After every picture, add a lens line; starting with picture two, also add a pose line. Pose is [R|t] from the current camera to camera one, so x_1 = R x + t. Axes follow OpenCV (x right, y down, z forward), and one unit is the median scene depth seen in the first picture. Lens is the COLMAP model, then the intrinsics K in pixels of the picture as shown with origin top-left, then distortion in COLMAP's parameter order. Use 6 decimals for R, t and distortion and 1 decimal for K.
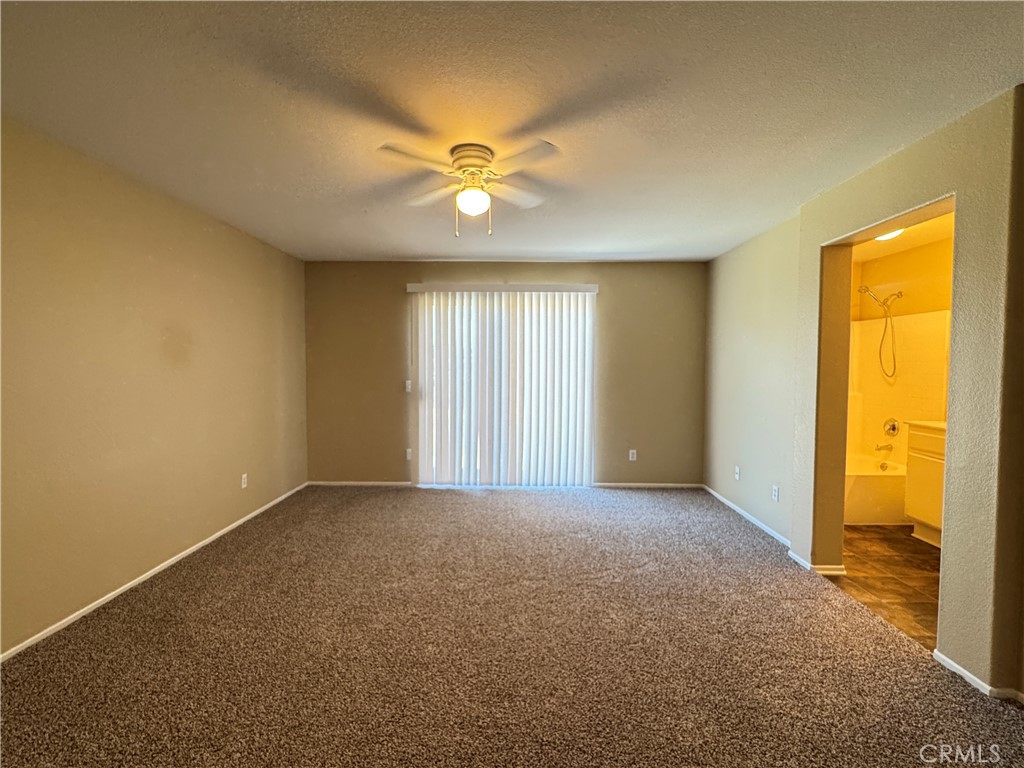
lens RADIAL K [[460.4, 0, 509.2], [0, 460.4, 387.3], [0, 0, 1]] dist [-0.001766, -0.000284]
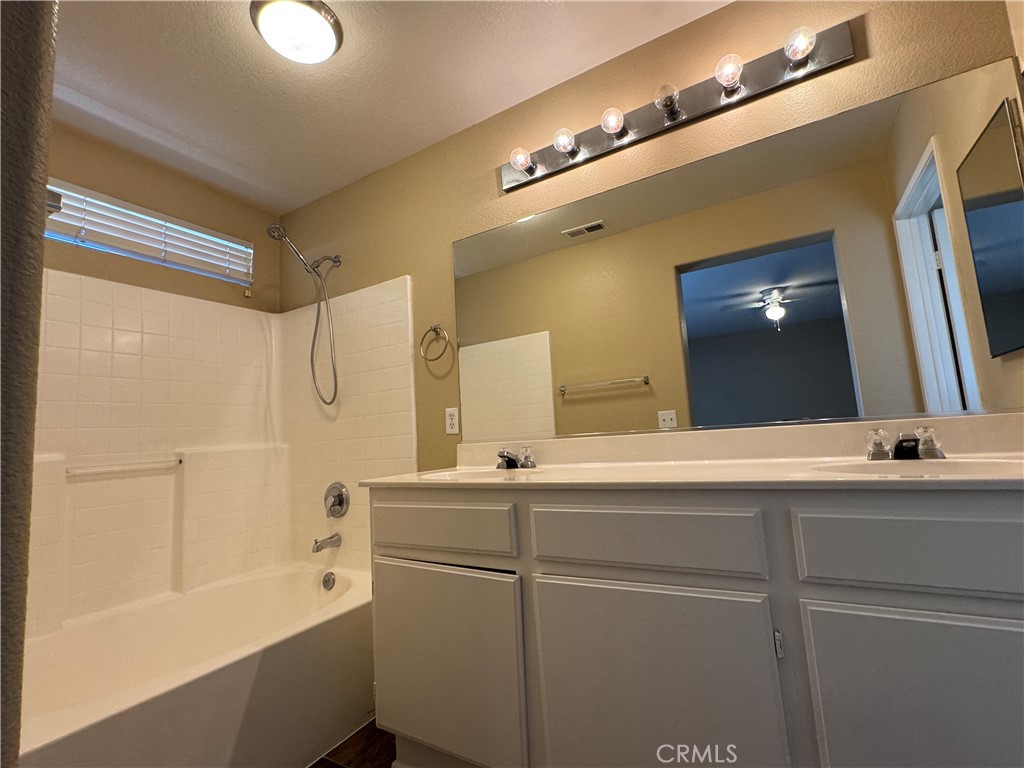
lens RADIAL K [[460.4, 0, 516.1], [0, 460.4, 386.7], [0, 0, 1]] dist [-0.001766, -0.000284]
pose [[0.481480, 0.063303, 0.874168, 0.466214], [0.101373, 0.986672, -0.127285, 0.047633], [-0.870575, 0.149902, 0.468645, 0.560761]]
